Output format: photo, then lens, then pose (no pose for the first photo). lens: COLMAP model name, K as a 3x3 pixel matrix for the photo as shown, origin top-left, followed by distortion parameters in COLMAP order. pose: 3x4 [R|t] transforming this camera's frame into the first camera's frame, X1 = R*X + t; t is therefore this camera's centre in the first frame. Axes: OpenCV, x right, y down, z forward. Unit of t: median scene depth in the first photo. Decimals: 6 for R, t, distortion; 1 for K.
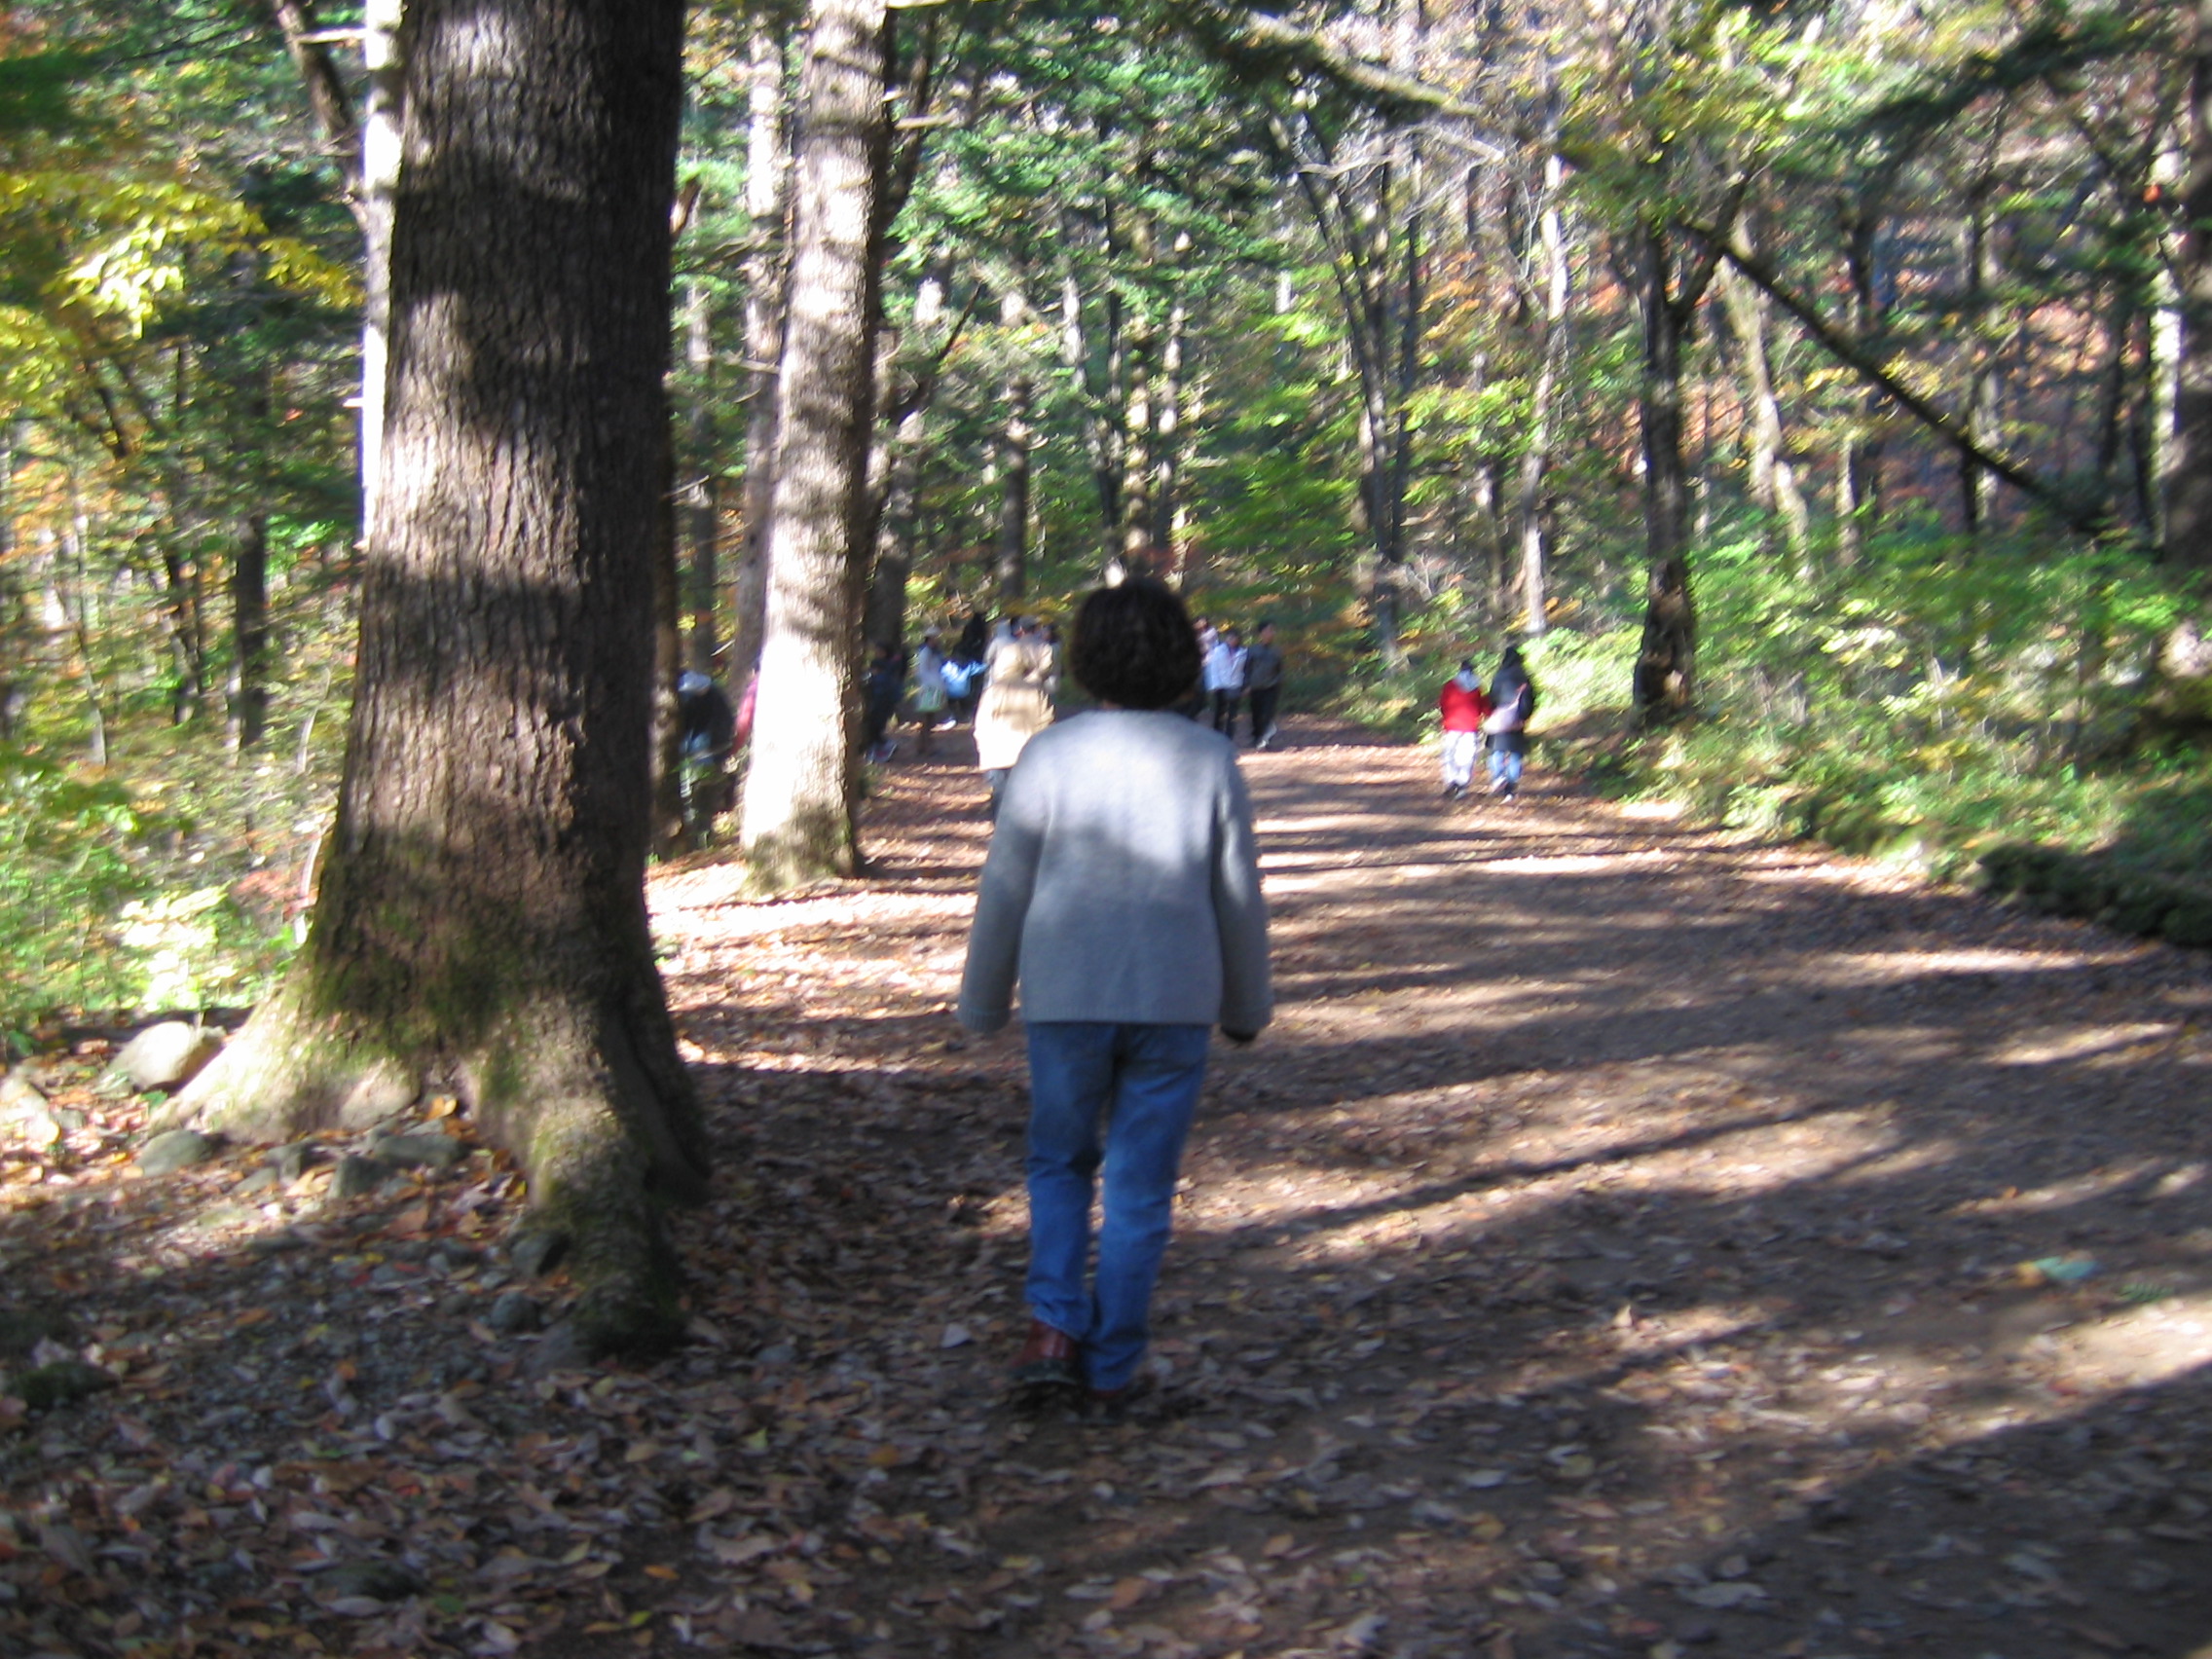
lens RADIAL K [[2290.0, 0, 1106.0], [0, 2290.0, 829.5], [0, 0, 1]] dist [-0.125618, 0.046662]
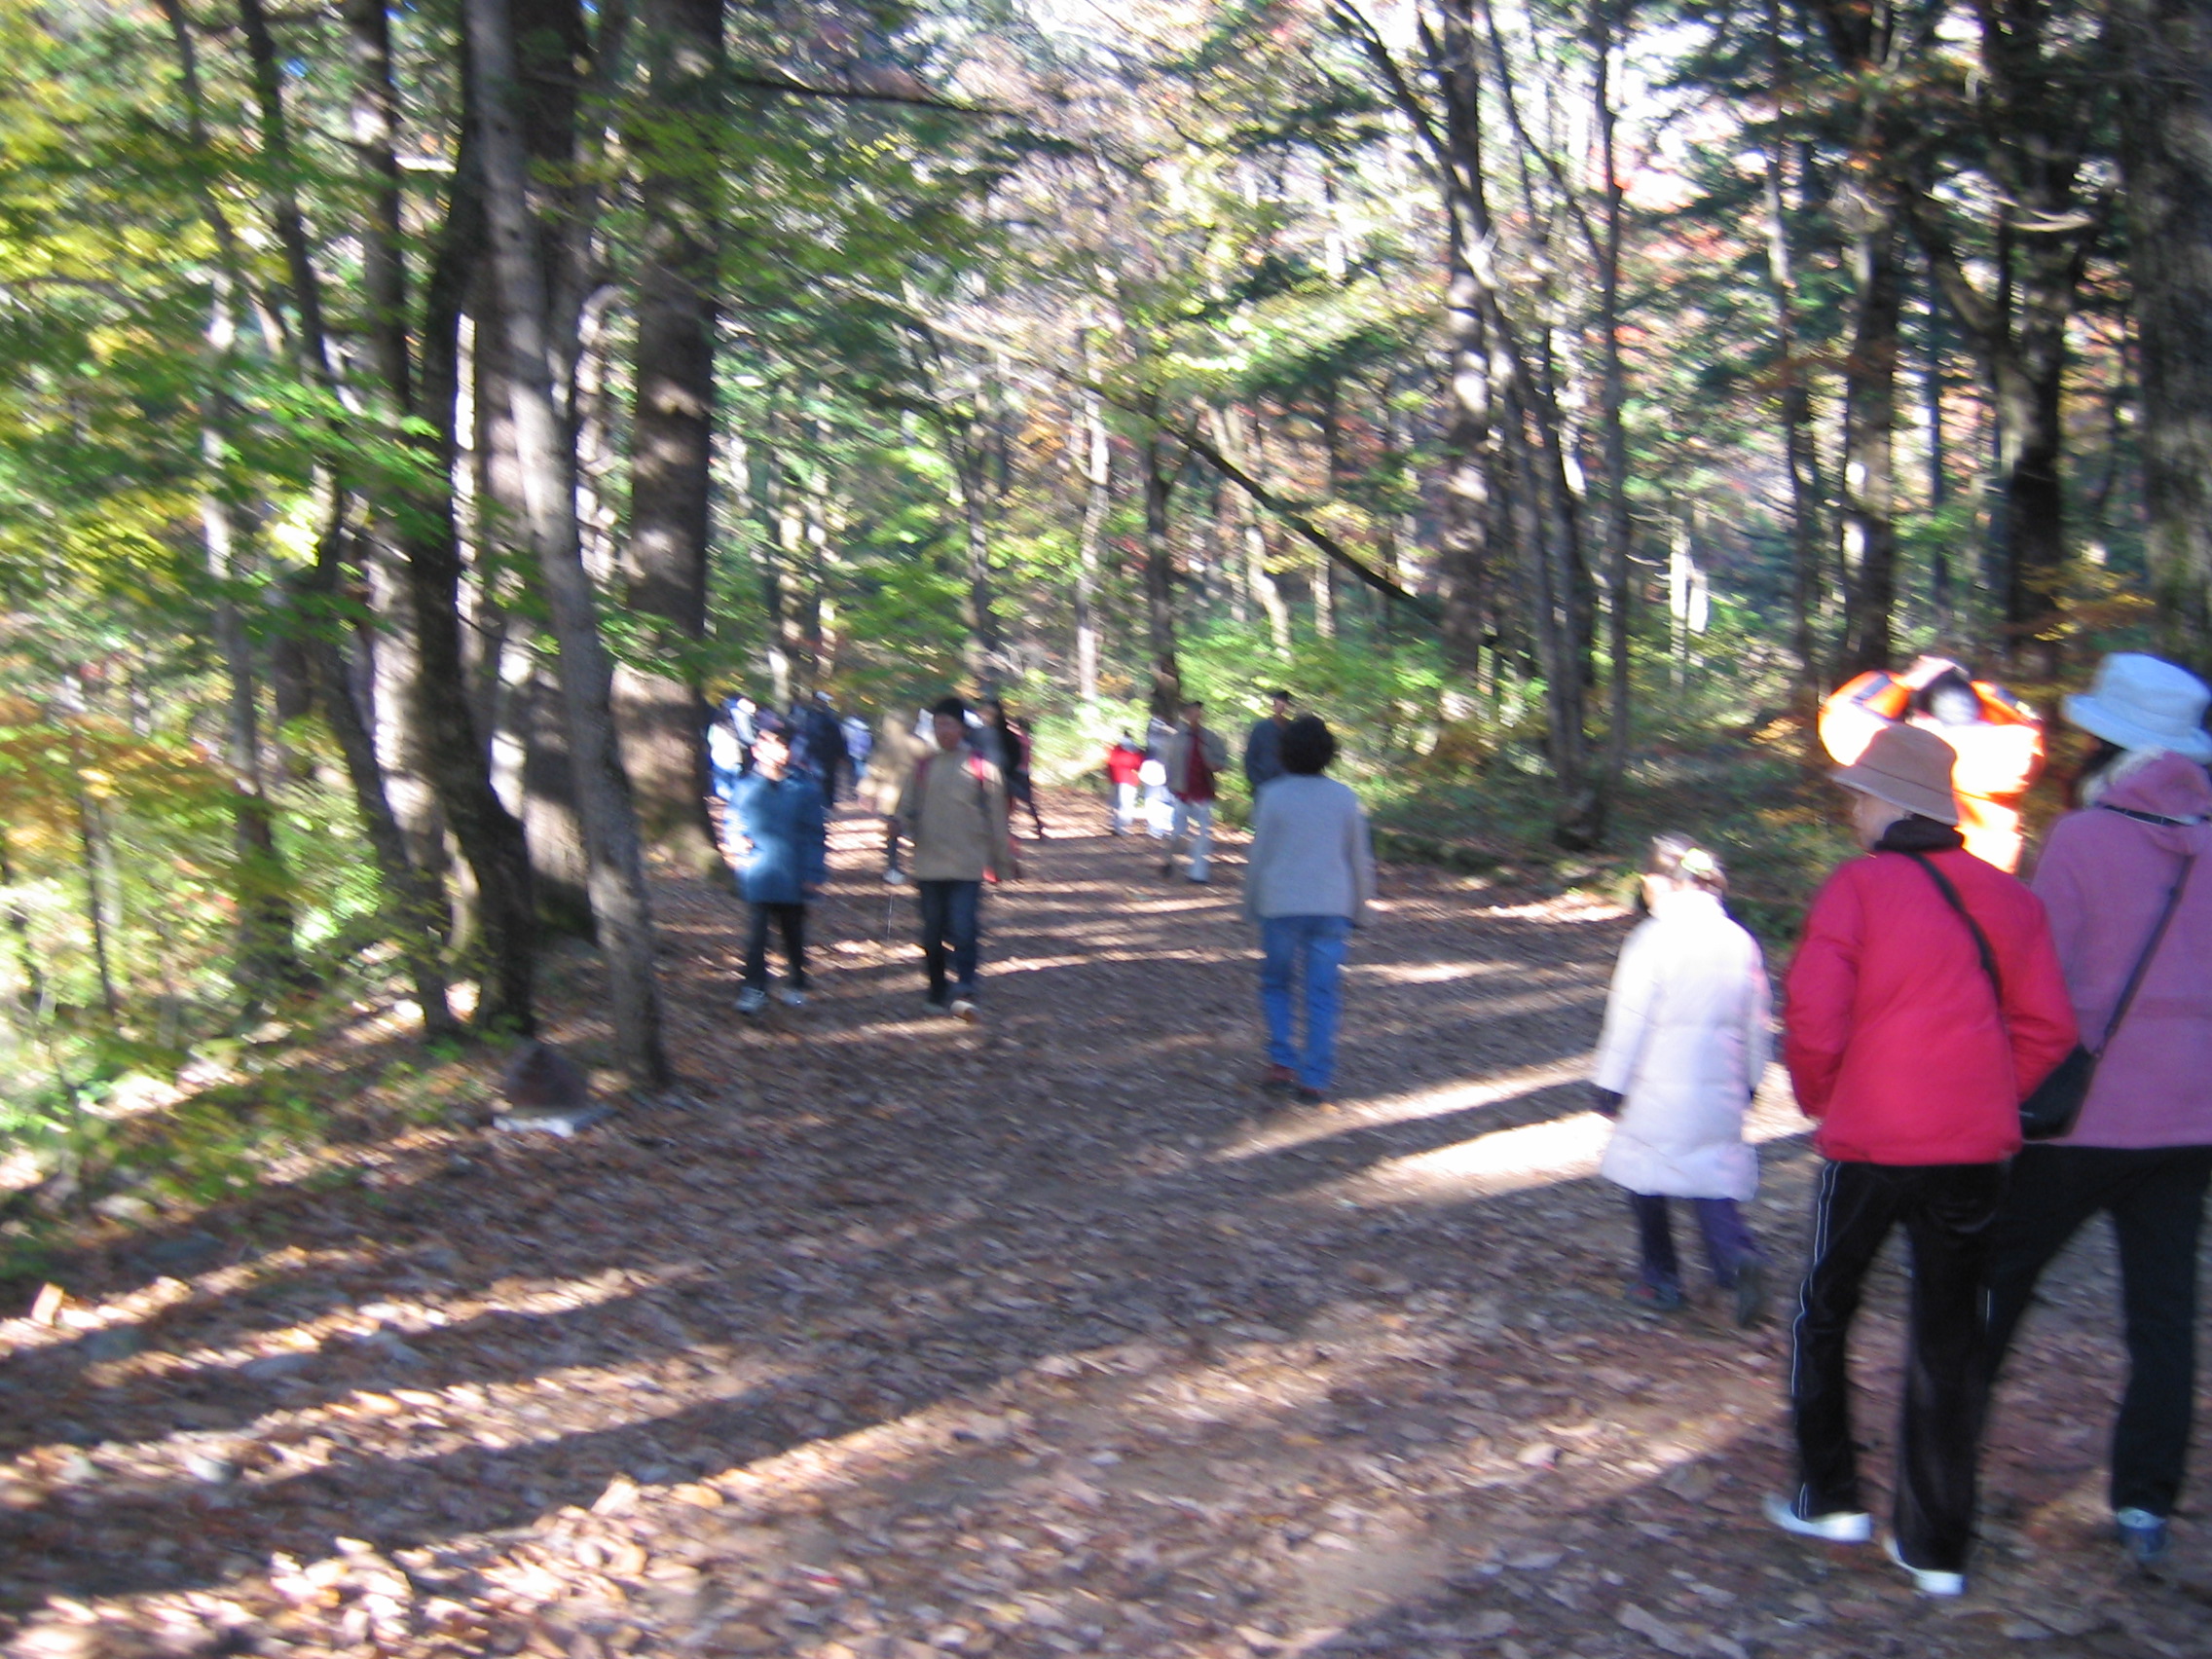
lens RADIAL K [[2290.0, 0, 1106.0], [0, 2290.0, 829.5], [0, 0, 1]] dist [-0.125618, 0.046662]
pose [[0.987378, -0.022154, 0.156827, -0.016047], [0.026700, 0.999280, -0.026941, 0.019000], [-0.156117, 0.030788, 0.987259, -0.247694]]
